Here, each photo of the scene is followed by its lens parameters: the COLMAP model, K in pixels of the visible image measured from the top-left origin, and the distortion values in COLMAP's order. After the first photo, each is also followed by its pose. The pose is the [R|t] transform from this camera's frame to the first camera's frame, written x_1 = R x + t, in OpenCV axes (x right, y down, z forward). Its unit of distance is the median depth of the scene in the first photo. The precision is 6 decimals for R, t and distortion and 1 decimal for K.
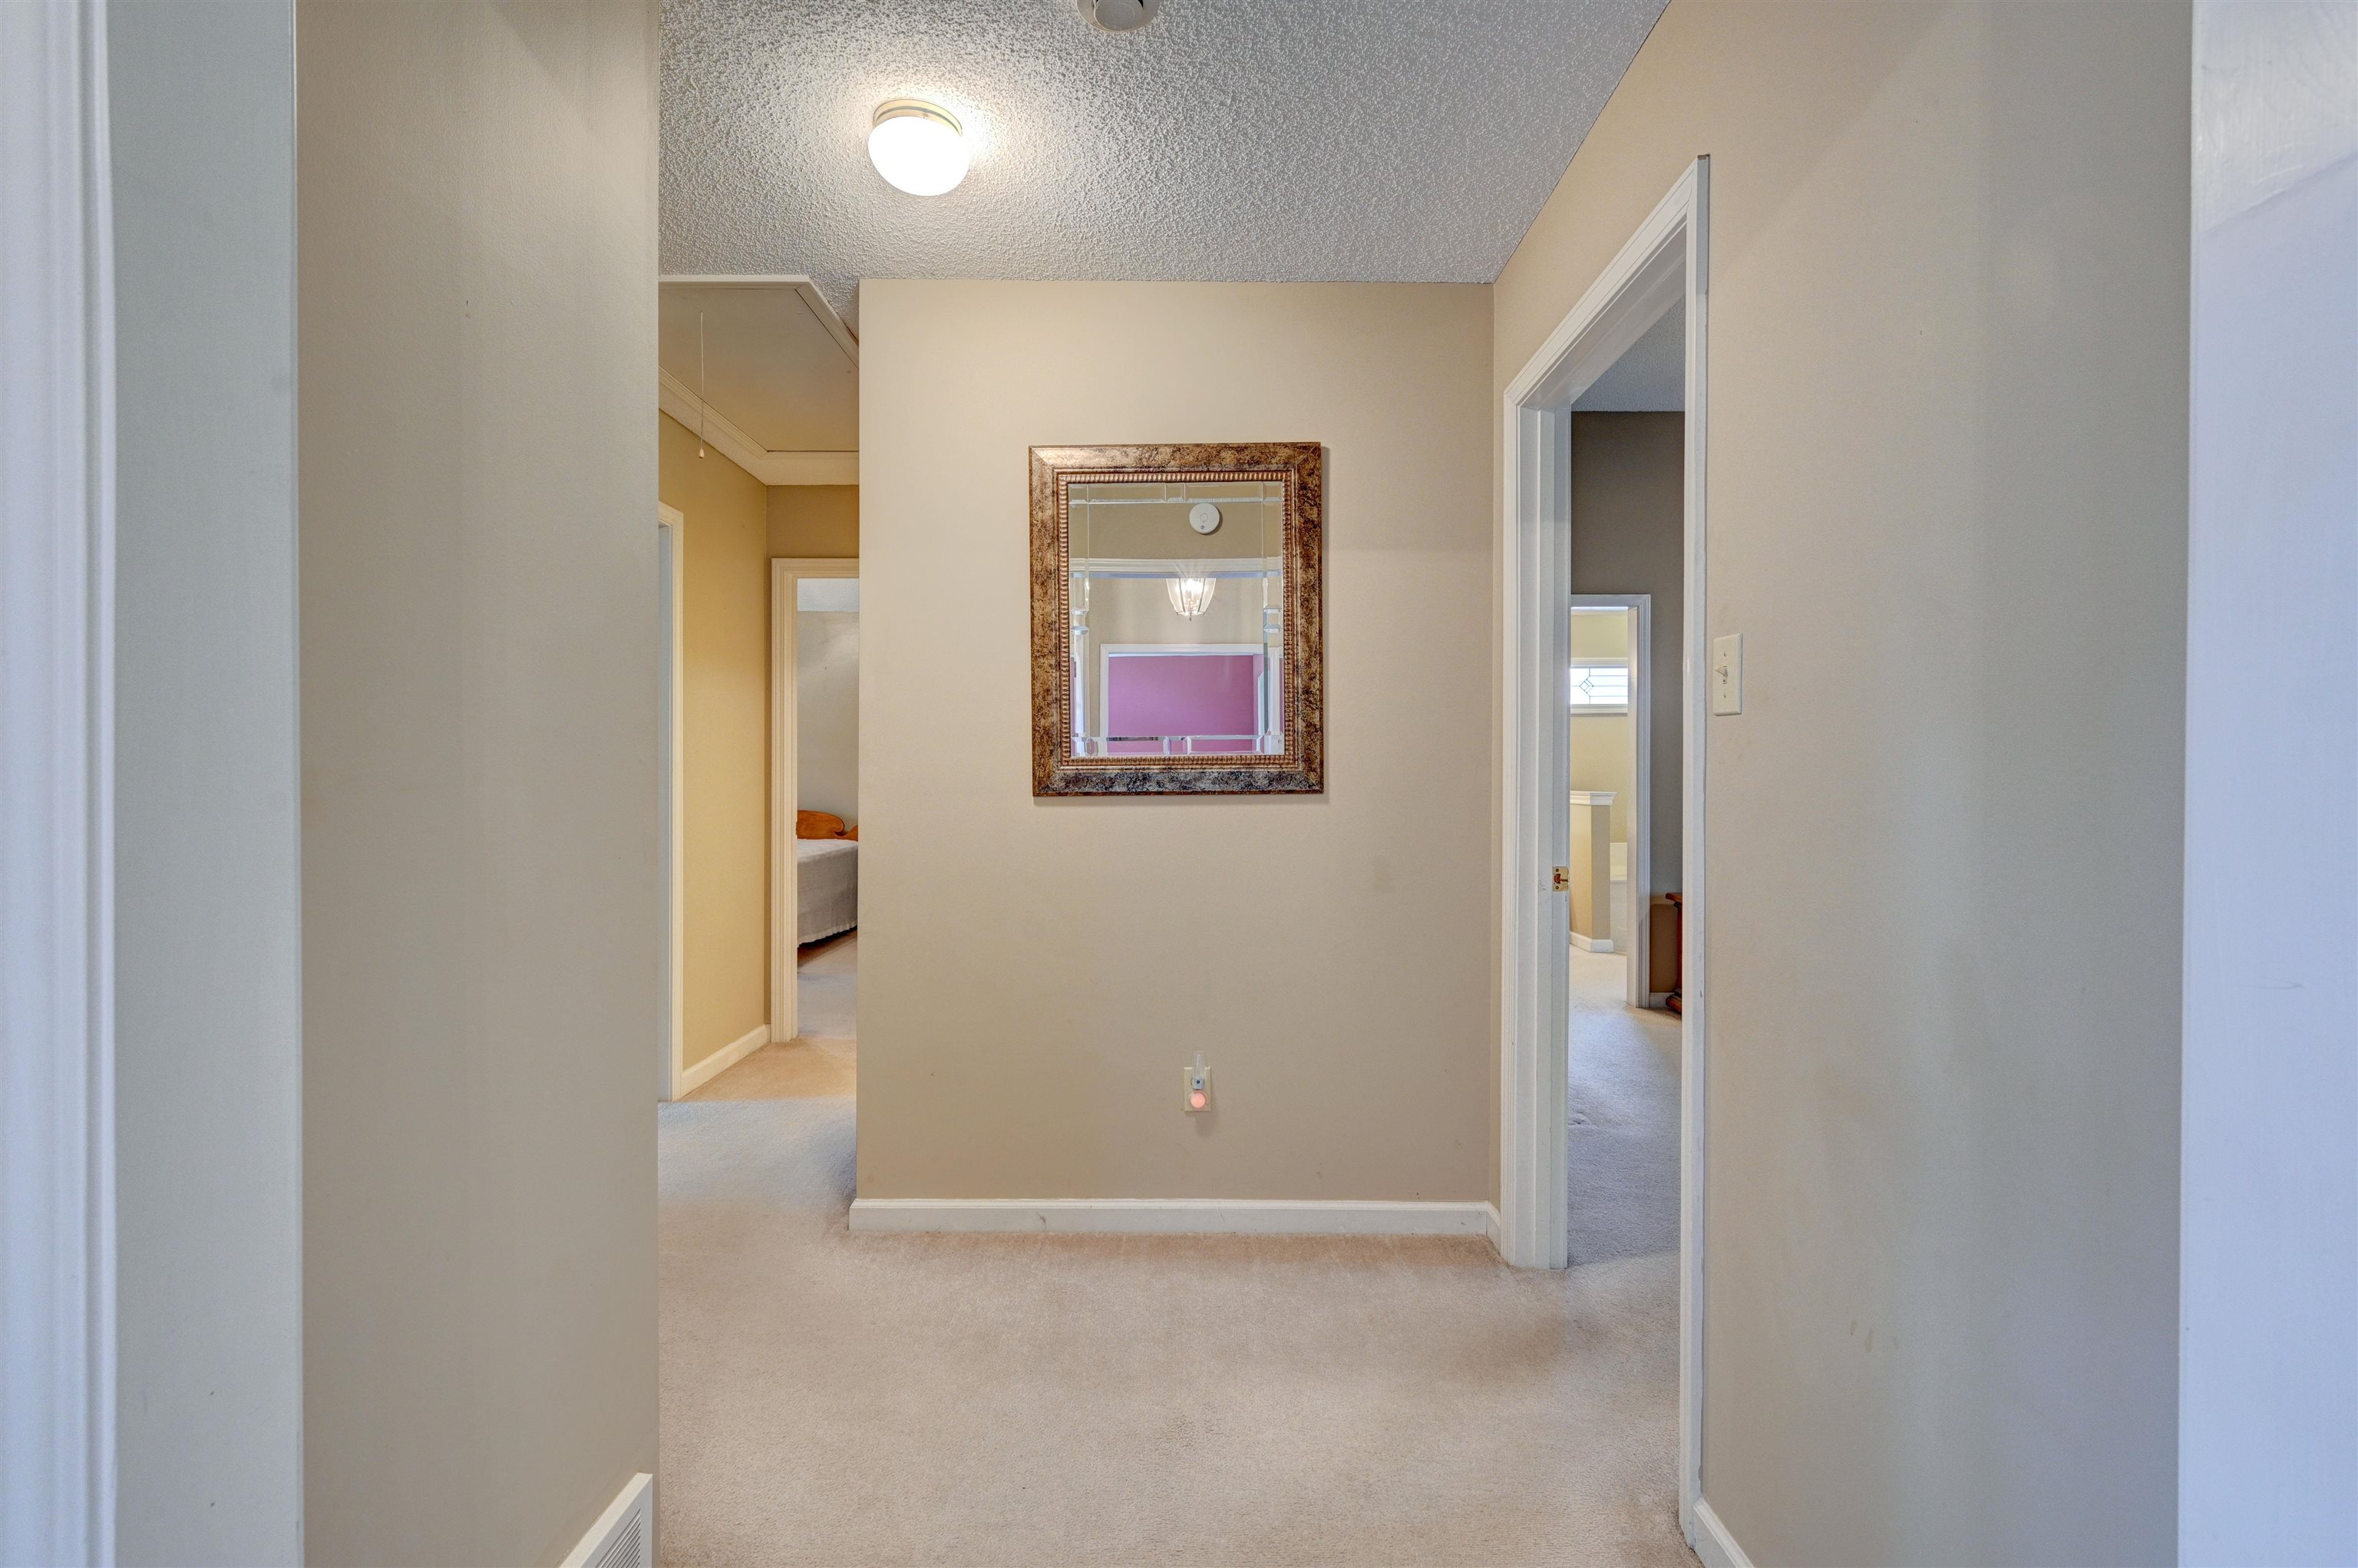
lens RADIAL K [[1023.7, 0, 1167.1], [0, 1023.7, 779.4], [0, 0, 1]] dist [-0.000352, 0.000699]
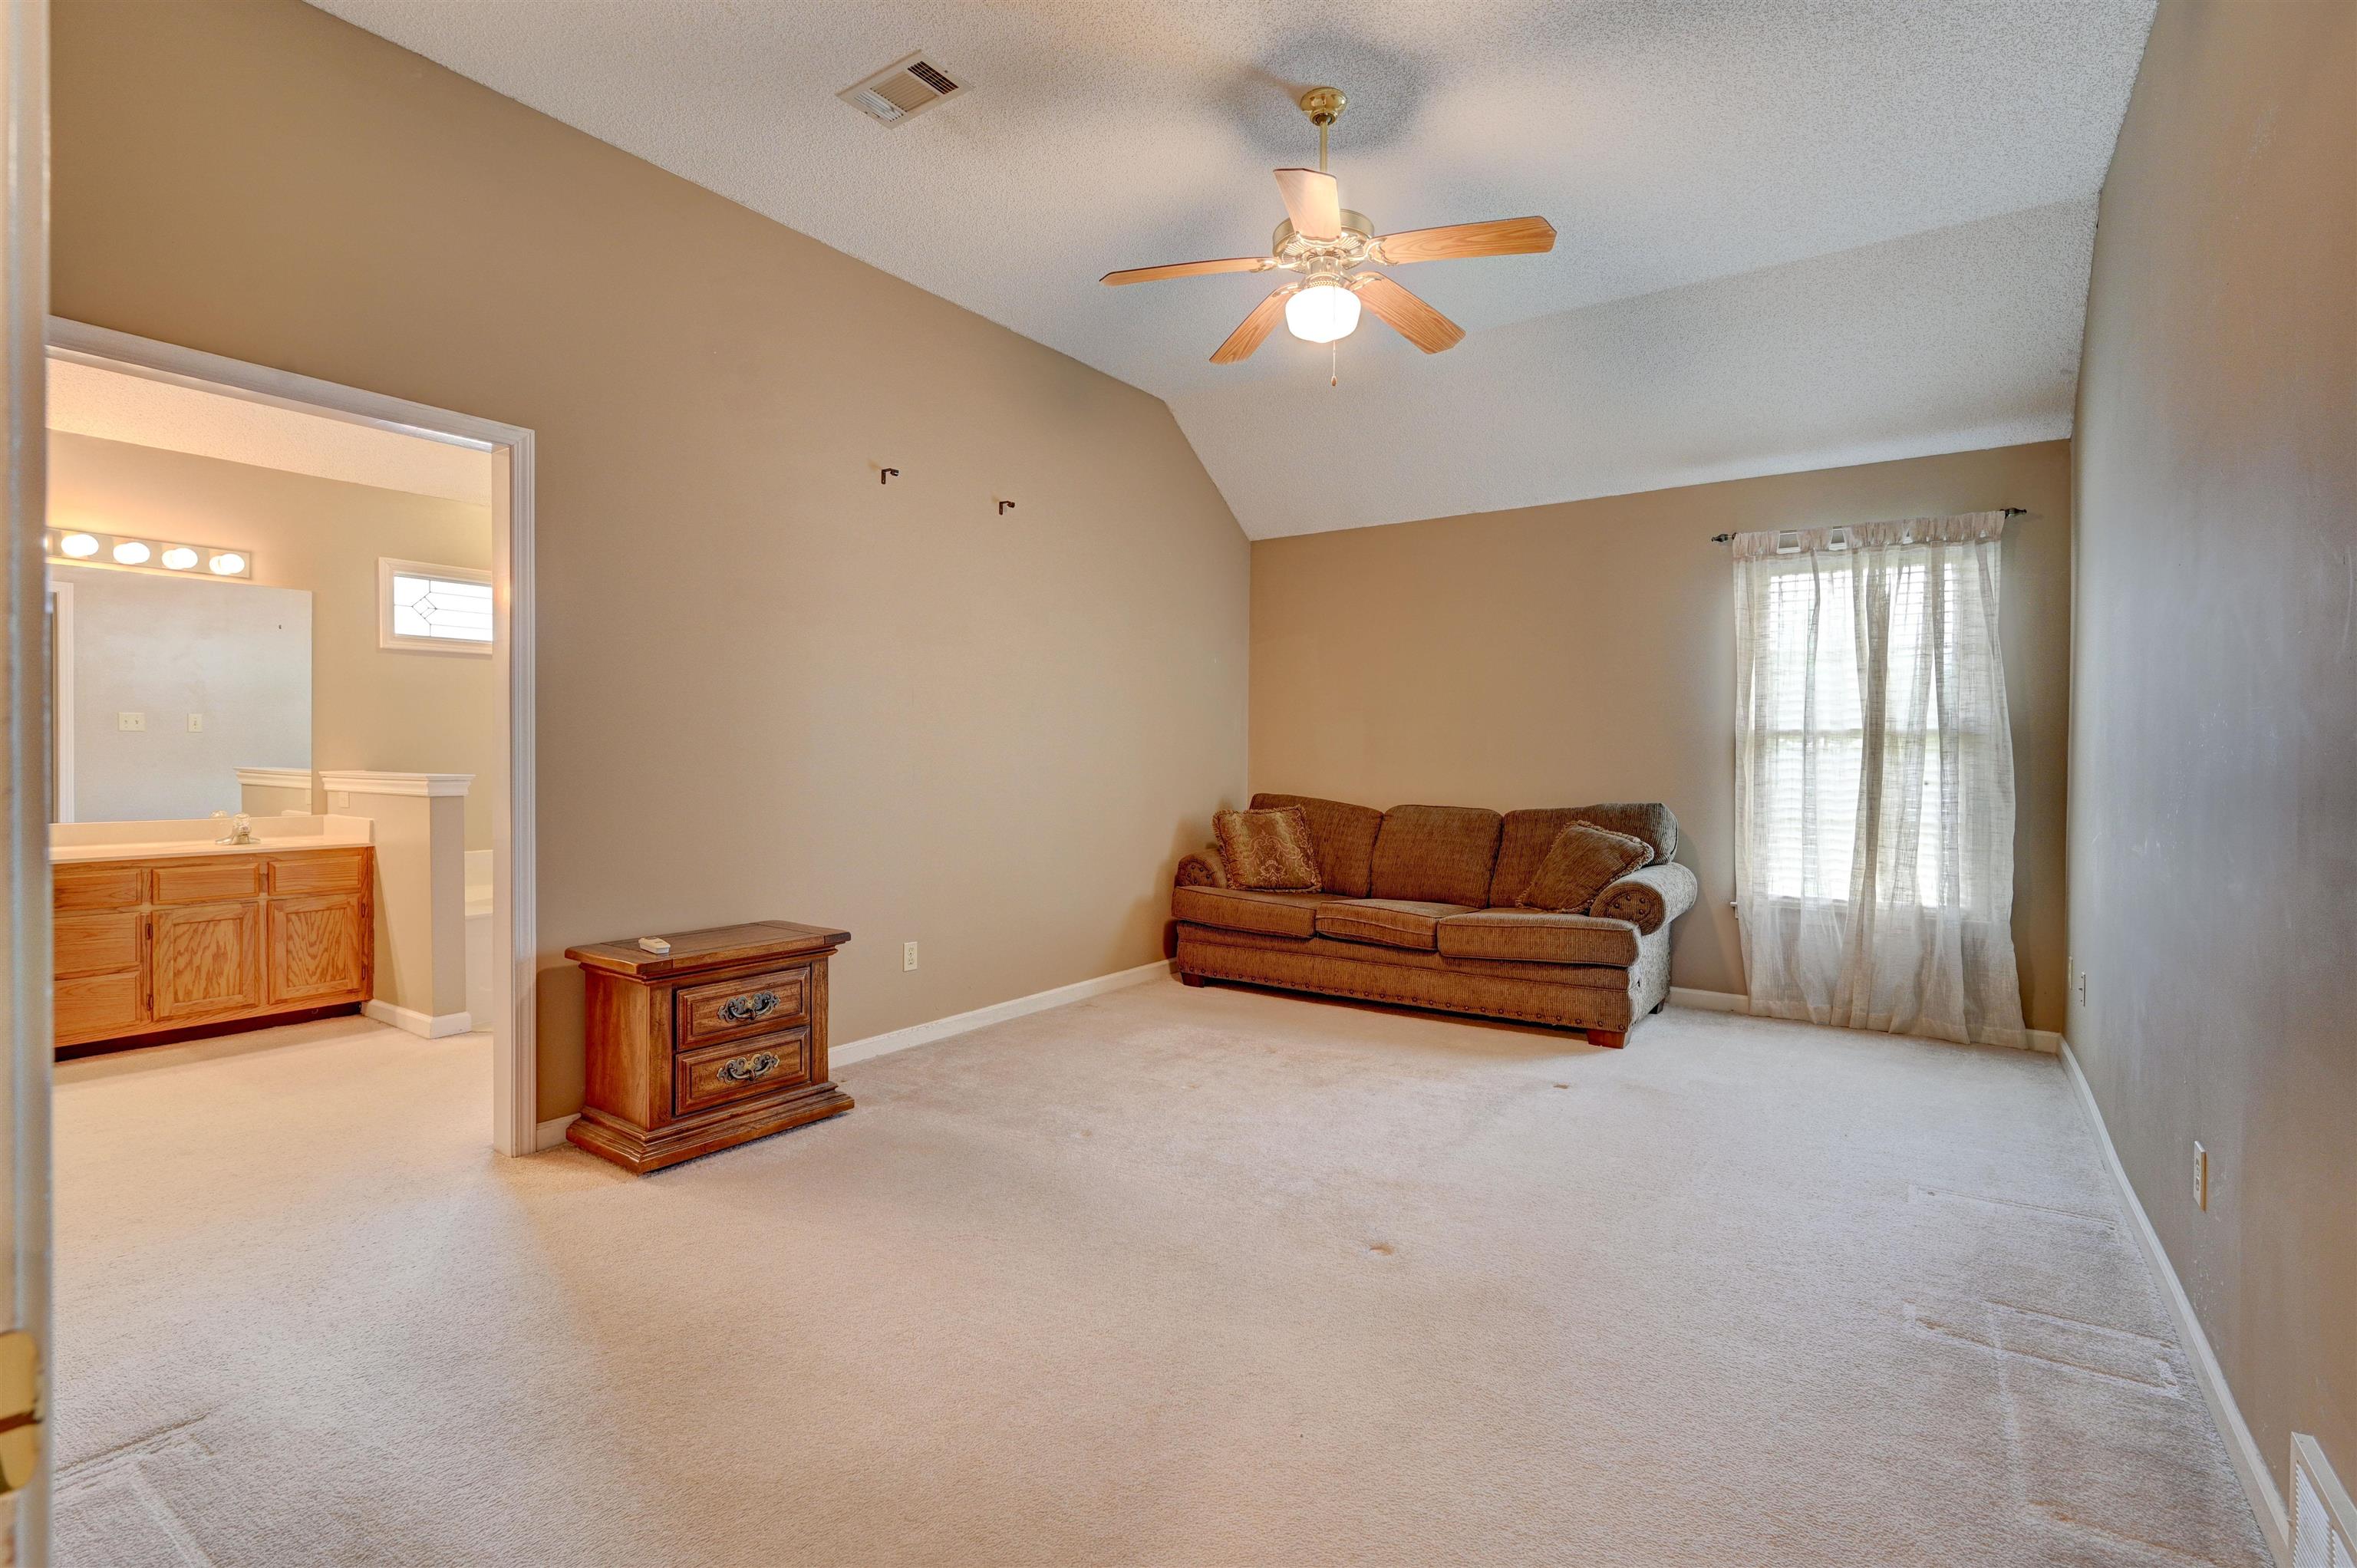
lens RADIAL K [[1087.5, 0, 1178.5], [0, 1087.5, 784.0], [0, 0, 1]] dist [0.000072, 0.000218]
pose [[0.552971, -0.016069, 0.833045, 0.126697], [-0.008039, 0.999665, 0.024619, -0.001055], [-0.833162, -0.020310, 0.552656, 0.281336]]
